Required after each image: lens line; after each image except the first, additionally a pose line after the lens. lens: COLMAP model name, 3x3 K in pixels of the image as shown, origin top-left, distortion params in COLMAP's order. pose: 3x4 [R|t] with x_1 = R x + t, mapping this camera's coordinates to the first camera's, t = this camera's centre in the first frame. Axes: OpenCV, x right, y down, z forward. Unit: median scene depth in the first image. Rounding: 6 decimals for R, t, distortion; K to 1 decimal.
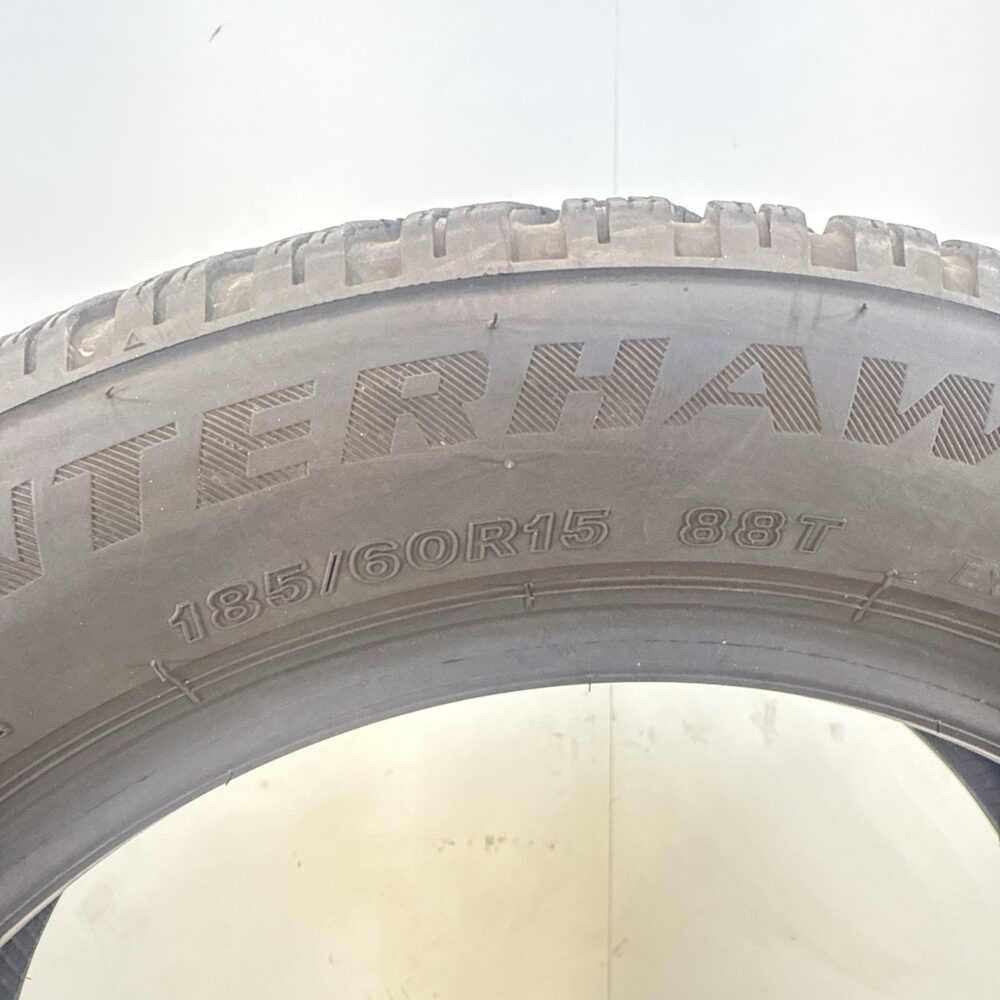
lens RADIAL K [[1117.0, 0, 509.5], [0, 1117.0, 490.2], [0, 0, 1]] dist [-0.010993, 0.000000]
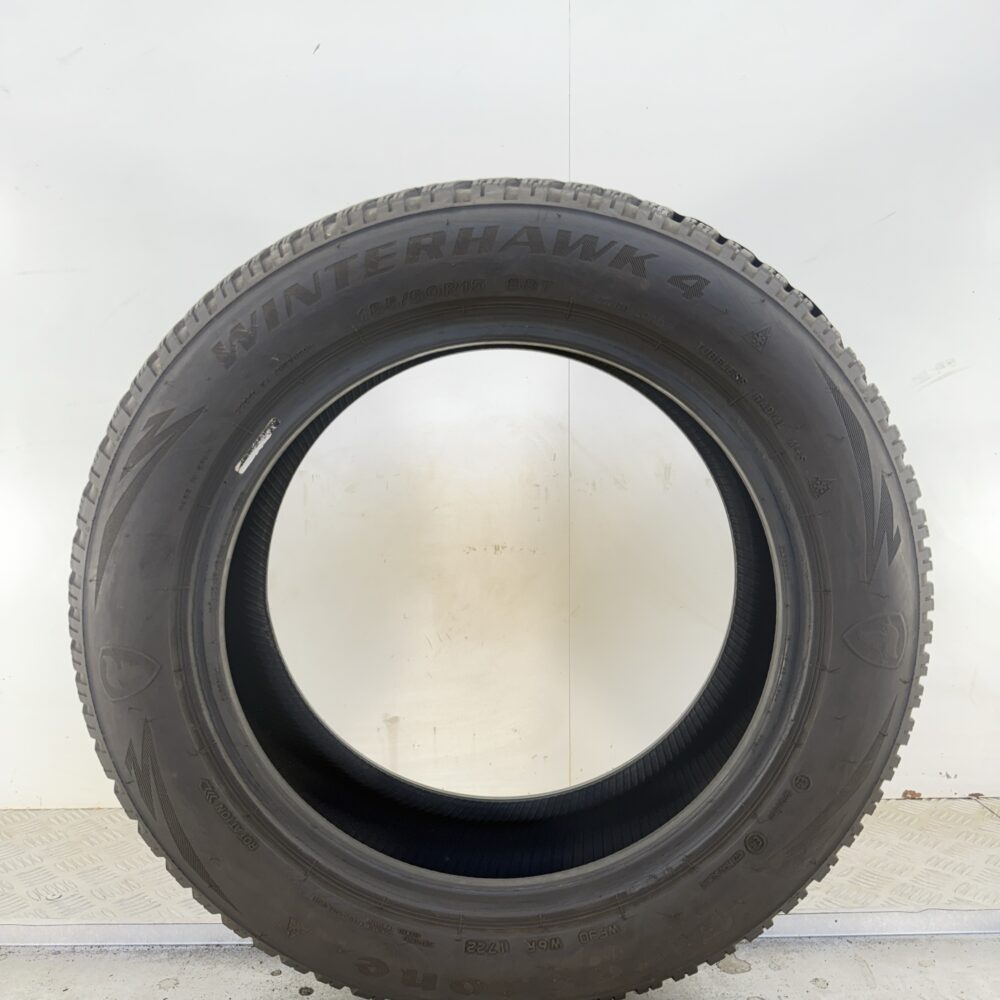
lens RADIAL K [[971.9, 0, 497.7], [0, 971.9, 501.6], [0, 0, 1]] dist [0.102209, 0.000000]
pose [[0.998575, -0.013470, -0.051646, 0.277283], [0.019328, 0.993216, 0.114666, 0.353124], [0.049751, -0.115501, 0.992061, -2.040202]]
